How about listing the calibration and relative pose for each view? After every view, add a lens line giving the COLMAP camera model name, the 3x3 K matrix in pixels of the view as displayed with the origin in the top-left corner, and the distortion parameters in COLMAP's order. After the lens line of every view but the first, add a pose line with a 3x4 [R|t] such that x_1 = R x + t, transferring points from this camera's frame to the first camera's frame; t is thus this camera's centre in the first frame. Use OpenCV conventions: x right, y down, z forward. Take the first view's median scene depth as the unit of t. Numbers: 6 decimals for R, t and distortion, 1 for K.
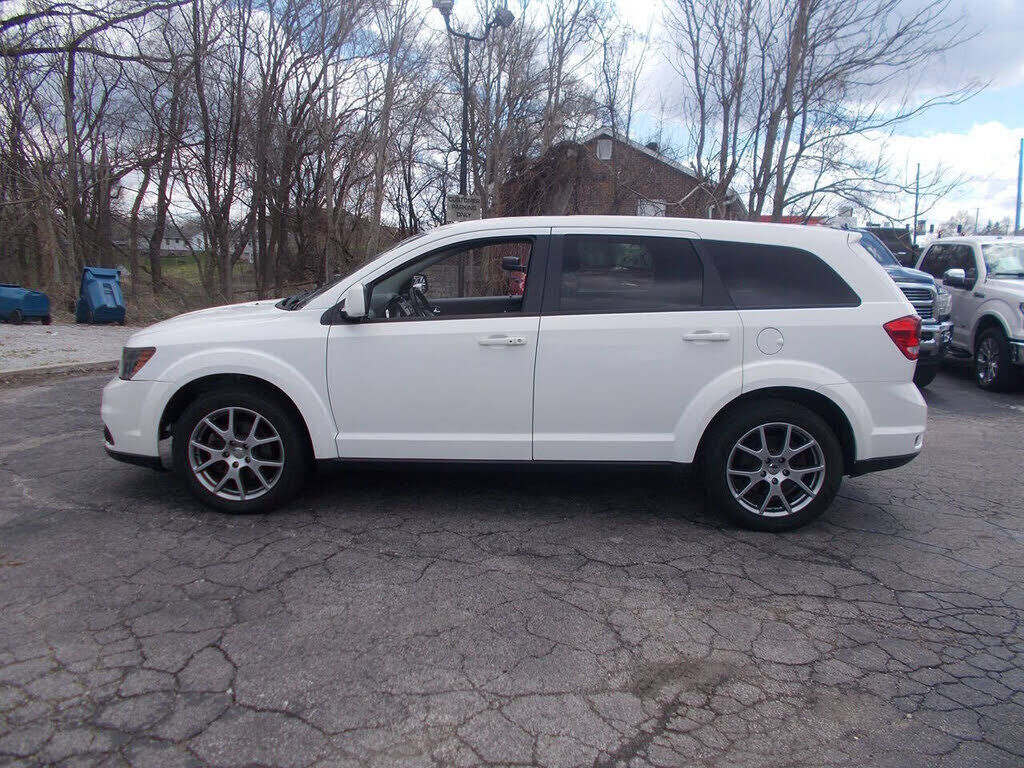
lens RADIAL K [[758.0, 0, 509.5], [0, 758.0, 399.7], [0, 0, 1]] dist [0.009891, -0.012620]
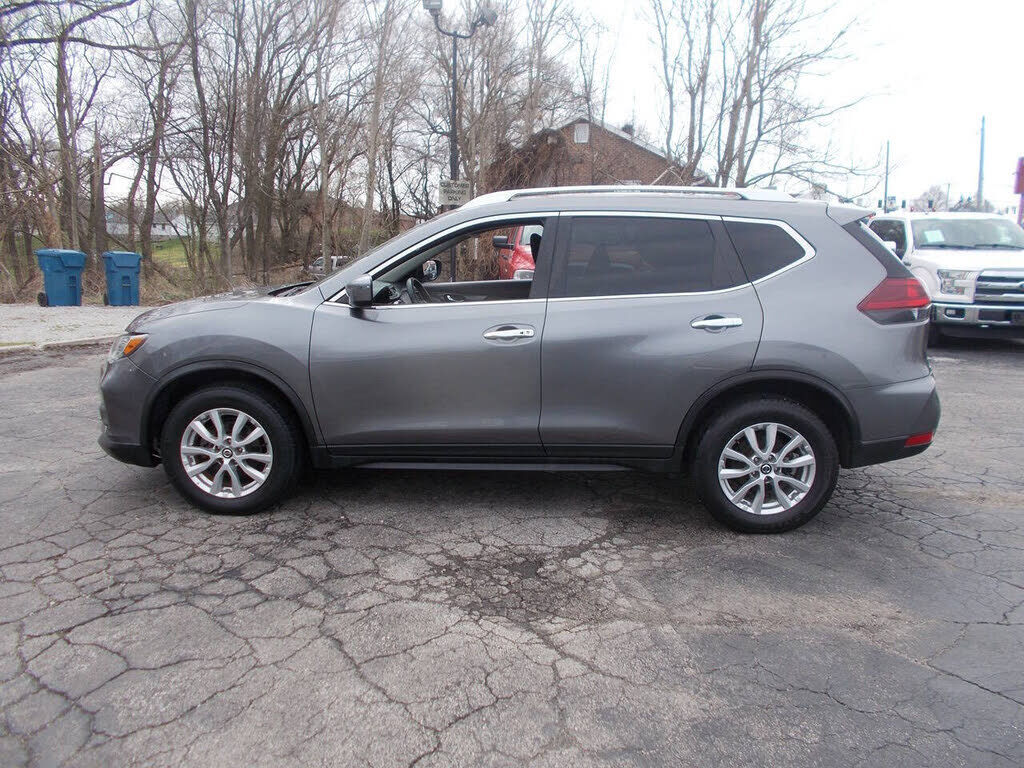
lens RADIAL K [[758.0, 0, 511.2], [0, 758.0, 398.5], [0, 0, 1]] dist [0.009891, -0.012620]
pose [[0.999509, -0.018557, 0.025258, -0.010795], [0.017977, 0.999573, 0.023019, 0.019801], [-0.025674, -0.022554, 0.999416, -0.096953]]
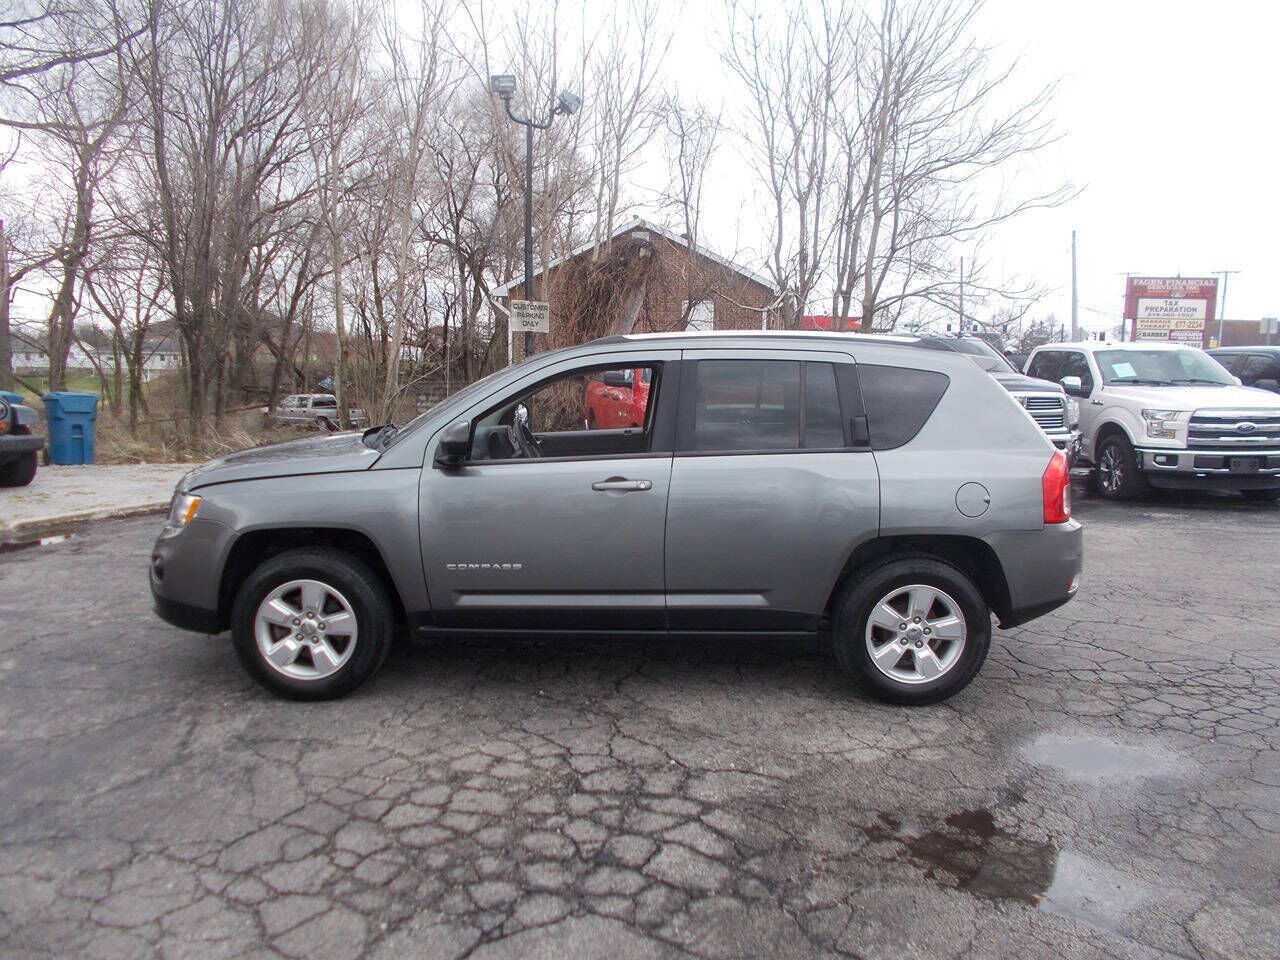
lens RADIAL K [[947.5, 0, 632.9], [0, 947.5, 495.2], [0, 0, 1]] dist [0.009891, -0.012620]
pose [[0.987213, -0.035934, 0.155301, -0.111739], [0.044029, 0.997828, -0.049001, 0.009554], [-0.153202, 0.055212, 0.986651, -0.071263]]
